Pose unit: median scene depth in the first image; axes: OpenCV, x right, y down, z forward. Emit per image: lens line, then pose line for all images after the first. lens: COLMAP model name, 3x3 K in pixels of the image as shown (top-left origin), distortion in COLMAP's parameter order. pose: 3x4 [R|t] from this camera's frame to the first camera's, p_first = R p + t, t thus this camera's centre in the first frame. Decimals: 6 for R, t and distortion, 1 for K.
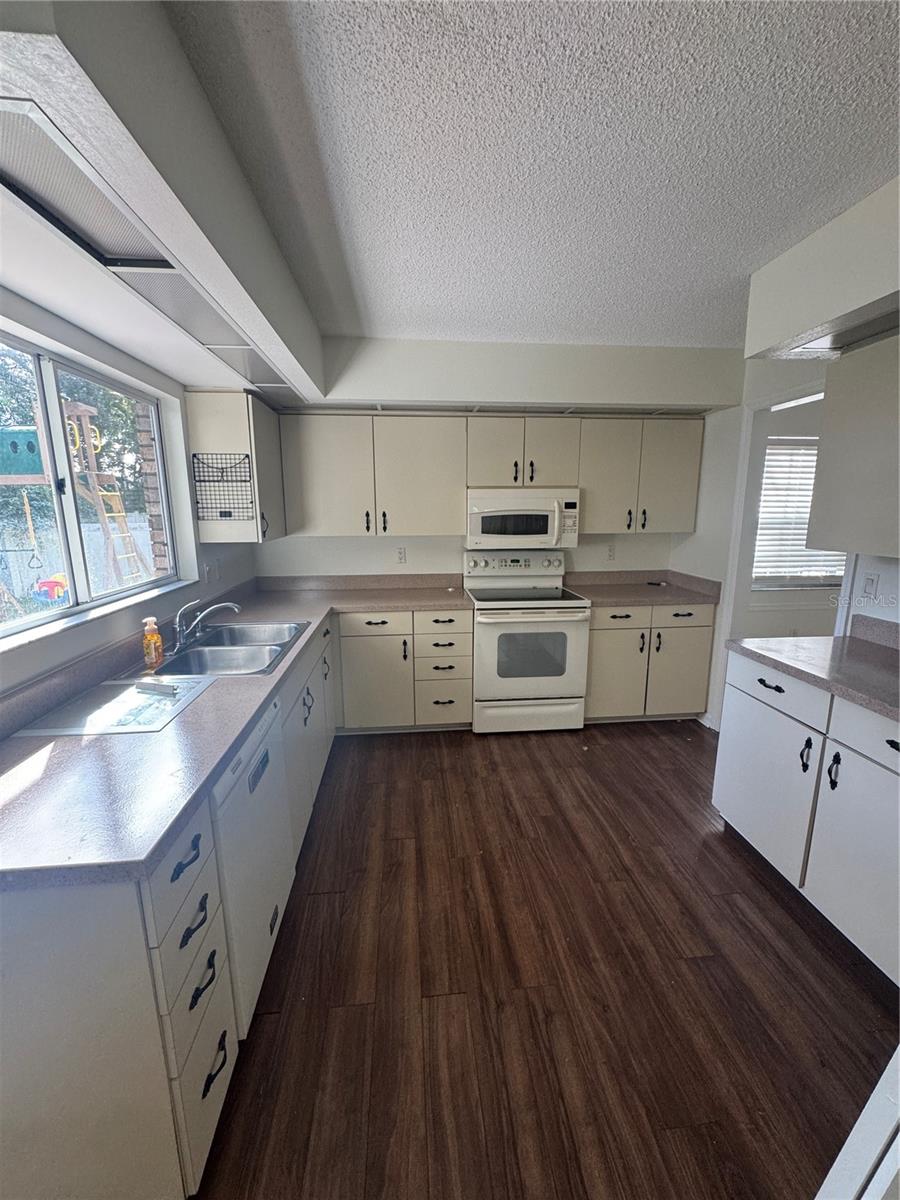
lens RADIAL K [[480.0, 0, 449.3], [0, 480.0, 600.7], [0, 0, 1]] dist [-0.003352, 0.000676]
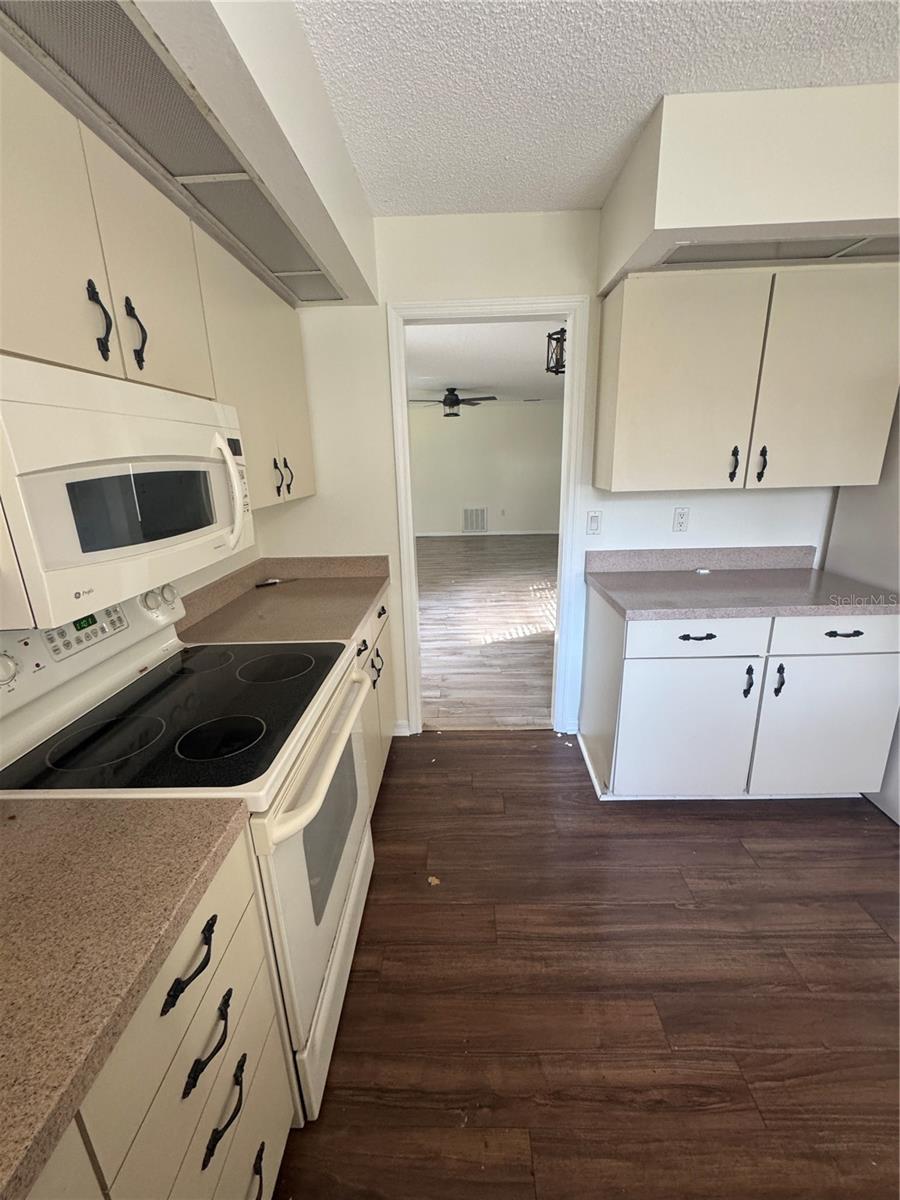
lens RADIAL K [[480.0, 0, 450.0], [0, 480.0, 600.6], [0, 0, 1]] dist [-0.003352, 0.000676]
pose [[0.117089, -0.281689, 0.952335, -0.168257], [0.215684, 0.943256, 0.252485, -0.150305], [-0.969418, 0.175840, 0.171201, 0.845207]]
